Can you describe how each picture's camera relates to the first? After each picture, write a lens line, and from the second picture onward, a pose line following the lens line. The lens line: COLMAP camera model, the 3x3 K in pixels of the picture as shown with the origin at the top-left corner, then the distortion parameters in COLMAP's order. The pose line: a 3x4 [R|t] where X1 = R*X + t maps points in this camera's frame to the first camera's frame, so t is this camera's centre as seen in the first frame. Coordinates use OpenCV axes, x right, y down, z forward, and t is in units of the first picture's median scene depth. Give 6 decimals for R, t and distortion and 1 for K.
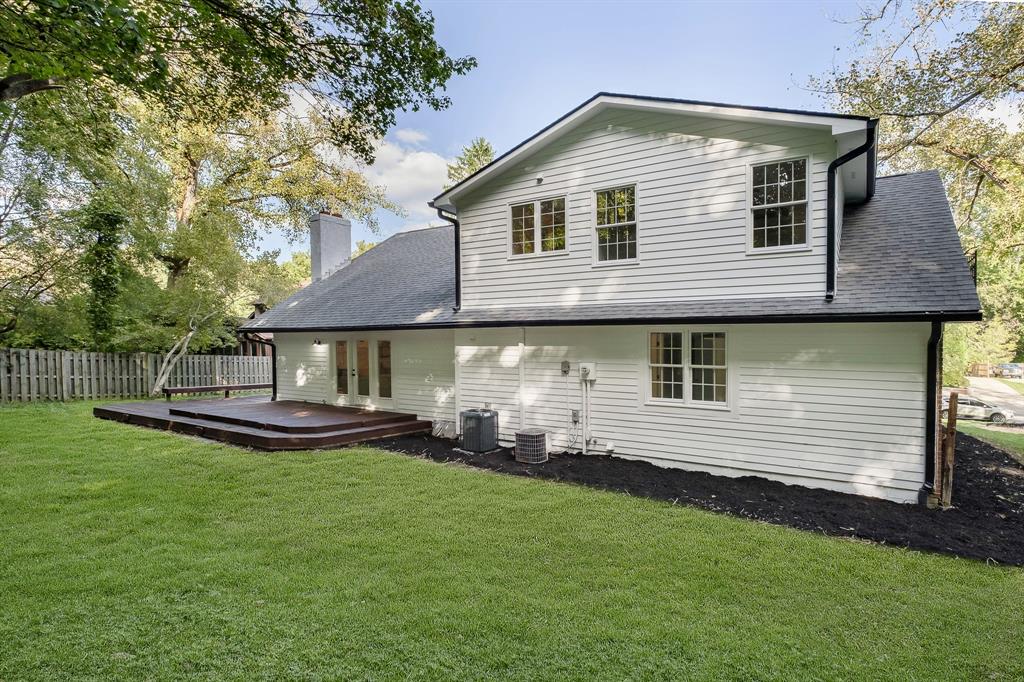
lens RADIAL K [[454.3, 0, 512.0], [0, 454.3, 341.0], [0, 0, 1]] dist [-0.000979, -0.000083]
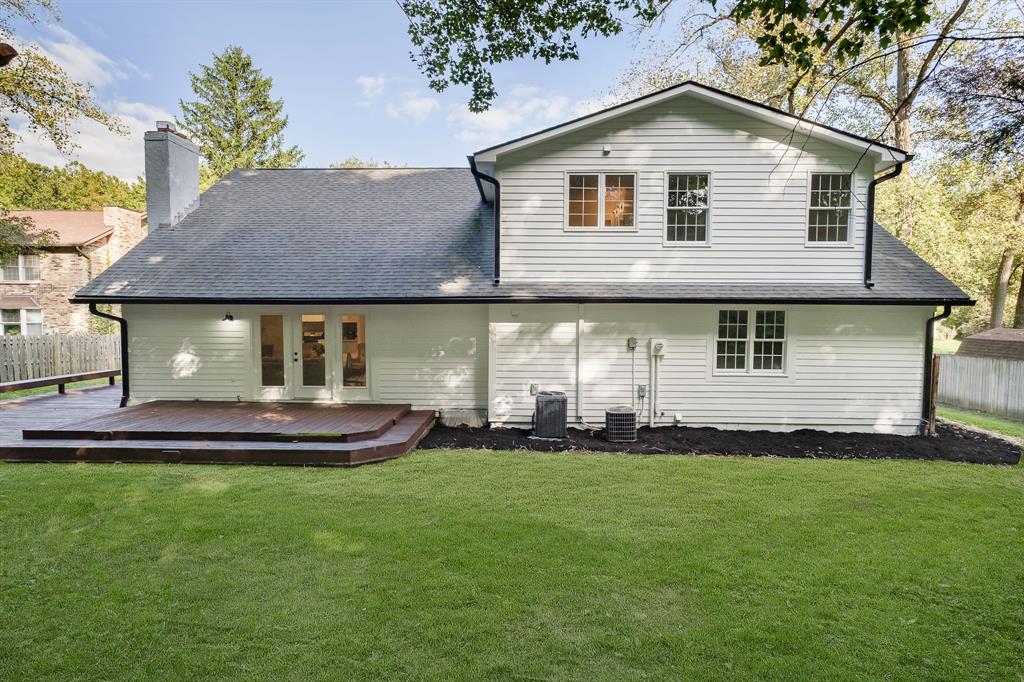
lens RADIAL K [[498.7, 0, 512.1], [0, 498.7, 317.5], [0, 0, 1]] dist [0.002120, 0.000422]
pose [[0.891593, -0.009225, 0.452743, -0.662309], [-0.001298, 0.999736, 0.022928, -0.026656], [-0.452835, -0.021030, 0.891346, 0.142980]]
